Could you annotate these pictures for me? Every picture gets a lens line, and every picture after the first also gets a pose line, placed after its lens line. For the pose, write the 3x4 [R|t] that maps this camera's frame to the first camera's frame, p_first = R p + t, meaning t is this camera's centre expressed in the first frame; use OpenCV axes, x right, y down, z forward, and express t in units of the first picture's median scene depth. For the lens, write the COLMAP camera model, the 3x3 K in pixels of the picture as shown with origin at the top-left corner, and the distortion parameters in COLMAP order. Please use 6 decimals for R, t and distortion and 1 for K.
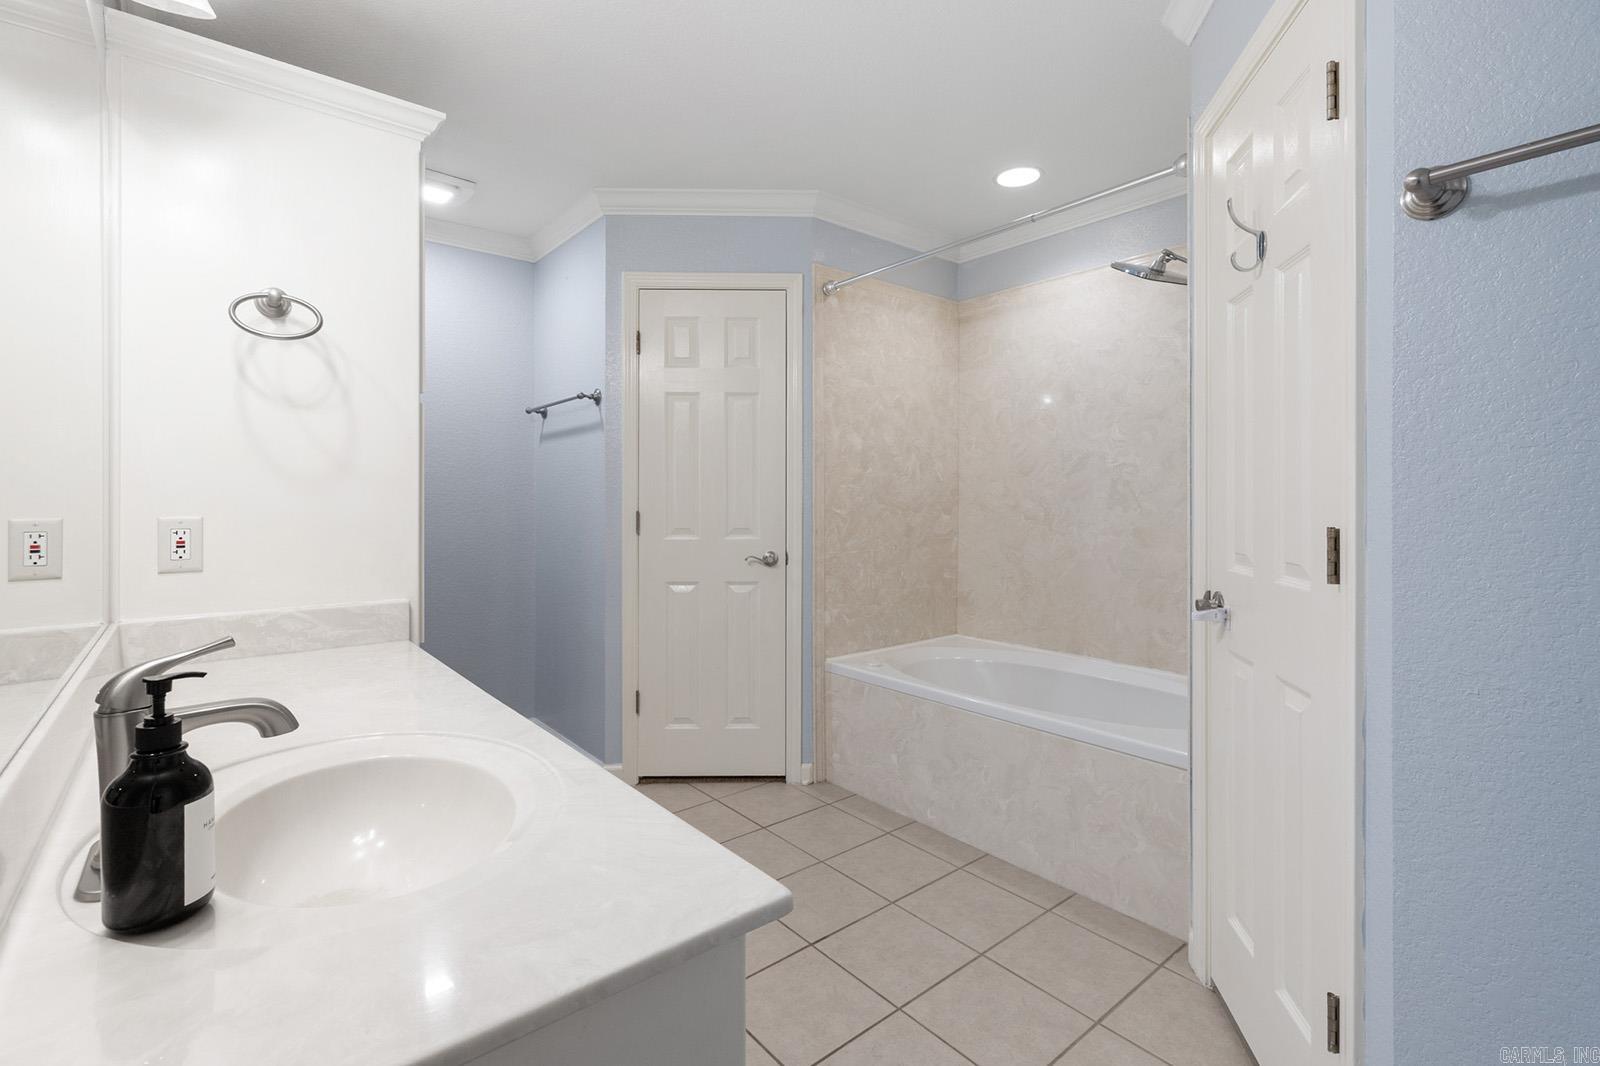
lens RADIAL K [[731.6, 0, 797.2], [0, 731.6, 508.7], [0, 0, 1]] dist [0.001527, -0.000510]
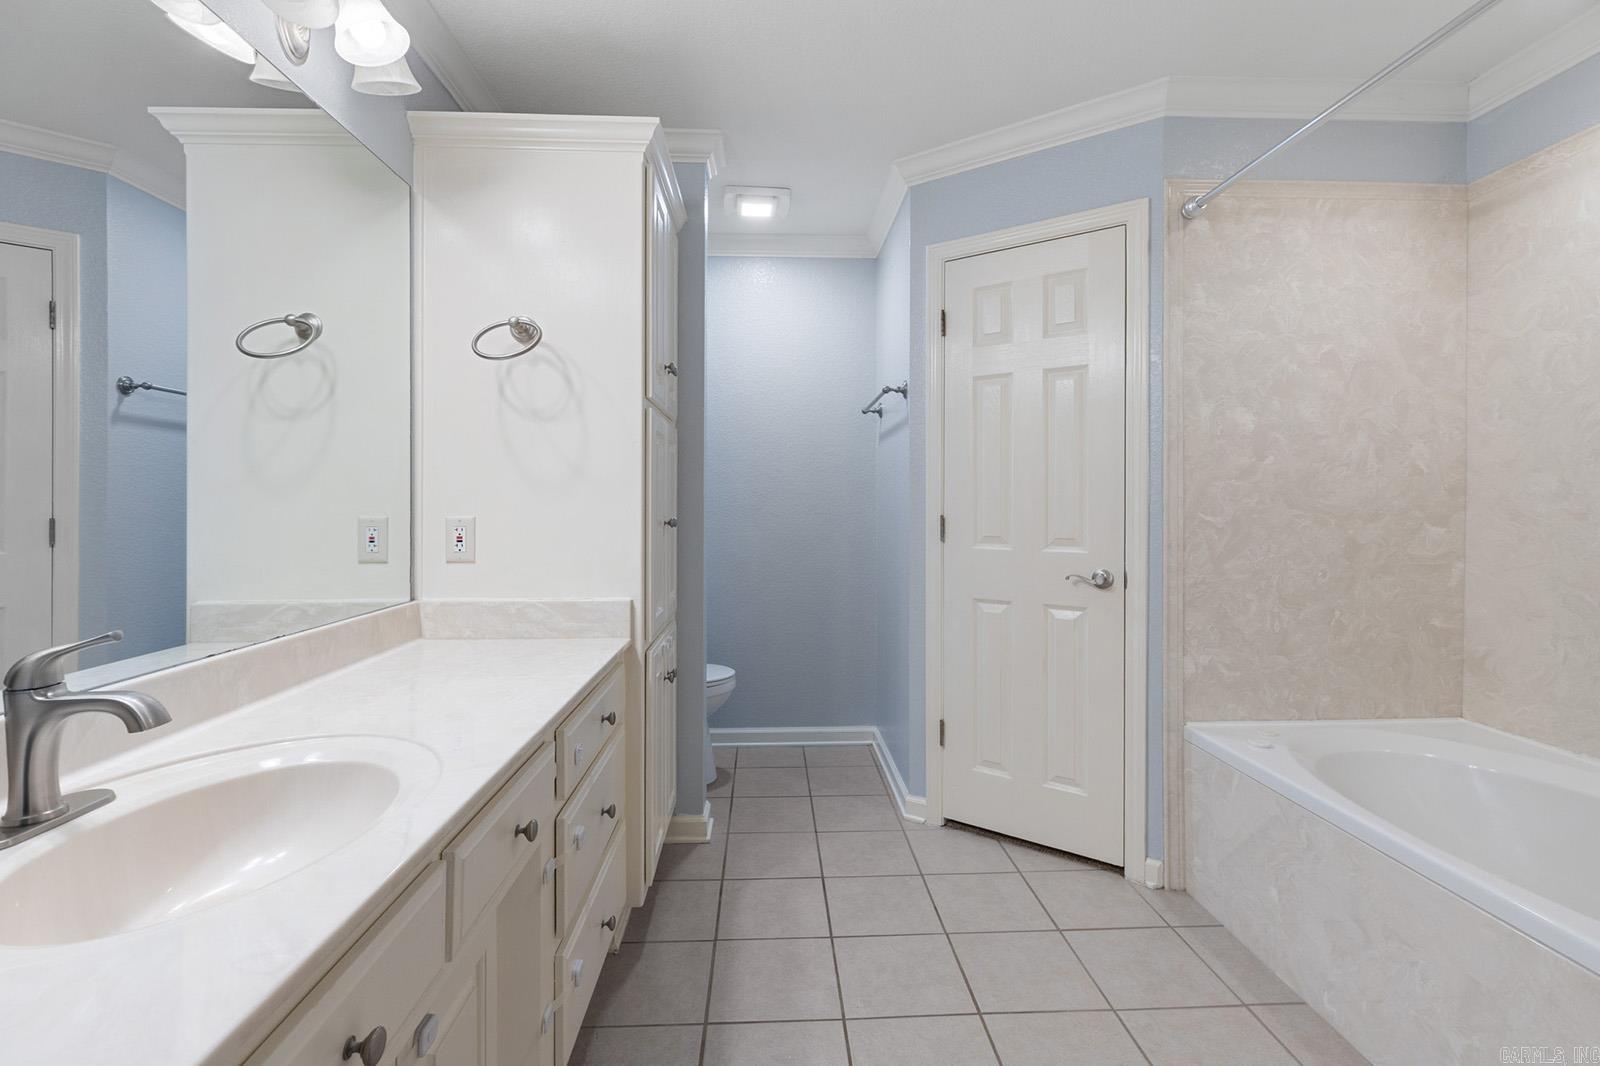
lens RADIAL K [[731.6, 0, 797.2], [0, 731.6, 508.7], [0, 0, 1]] dist [0.001527, -0.000510]
pose [[0.797524, 0.006276, -0.603255, 0.170080], [-0.007809, 0.999970, 0.000079, -0.003114], [0.603237, 0.004648, 0.797548, 0.192216]]
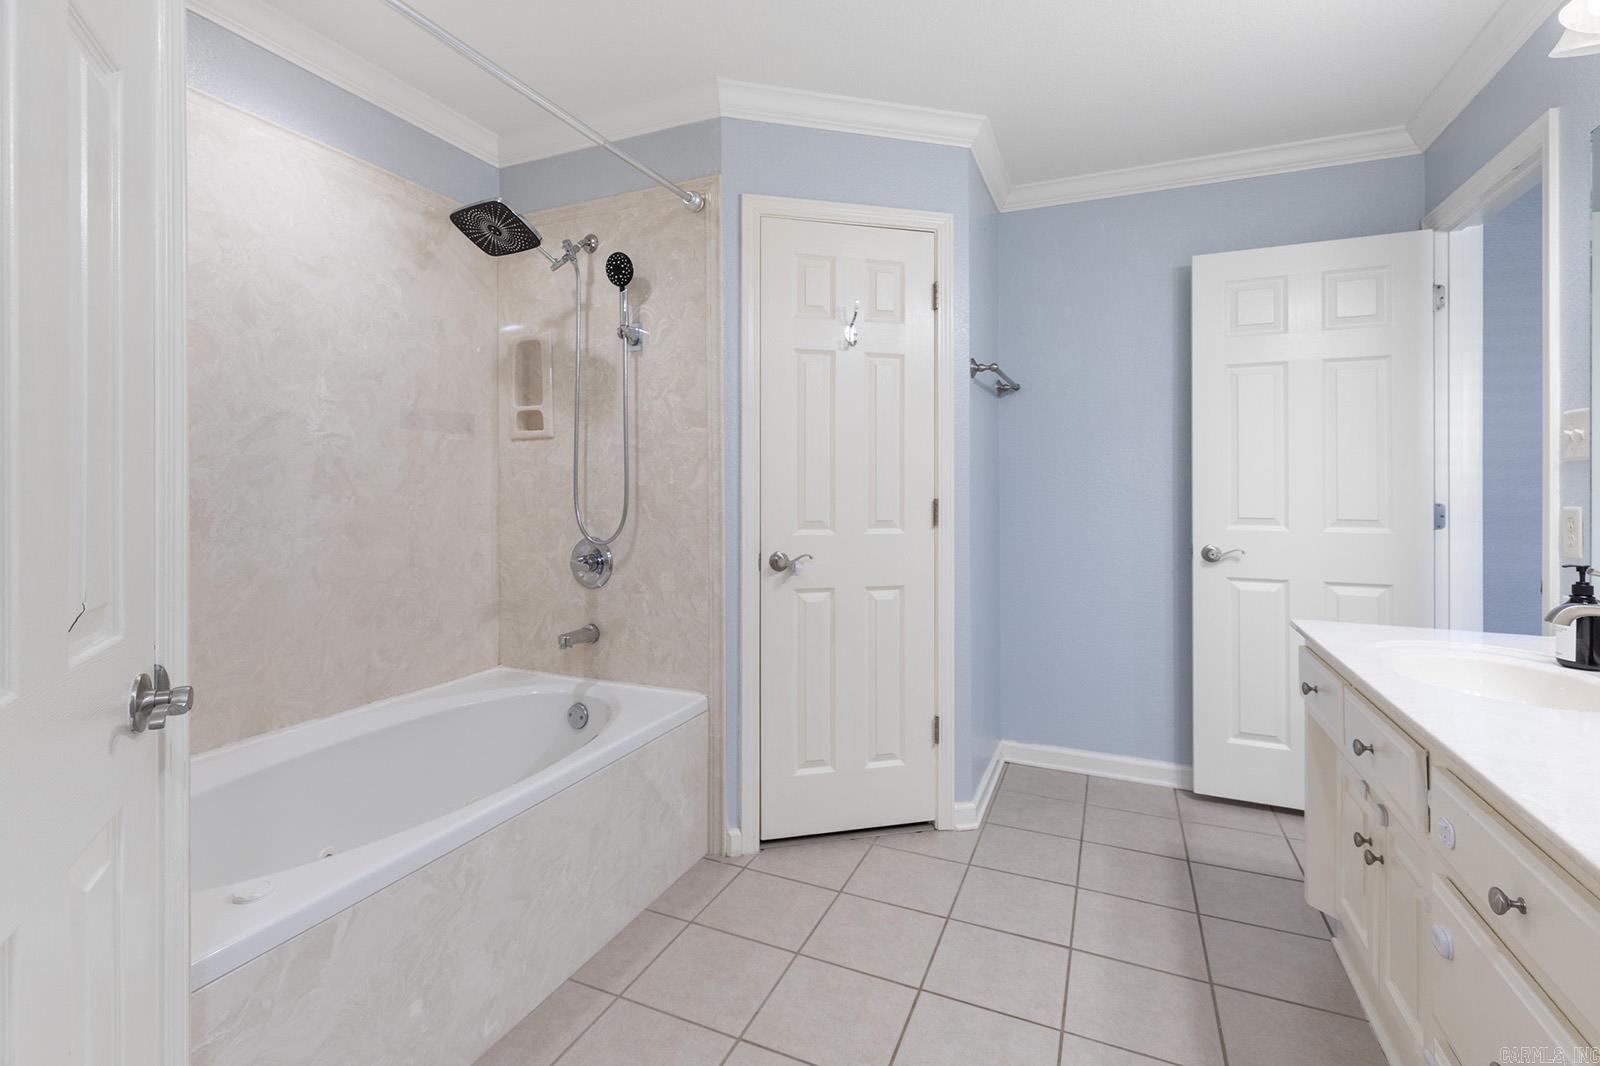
lens RADIAL K [[733.2, 0, 800.7], [0, 733.2, 480.3], [0, 0, 1]] dist [0.000996, -0.000030]
pose [[-0.452328, -0.000596, 0.891852, -0.393378], [0.005605, 0.999978, 0.003511, -0.016067], [-0.891834, 0.006587, -0.452314, 0.905818]]
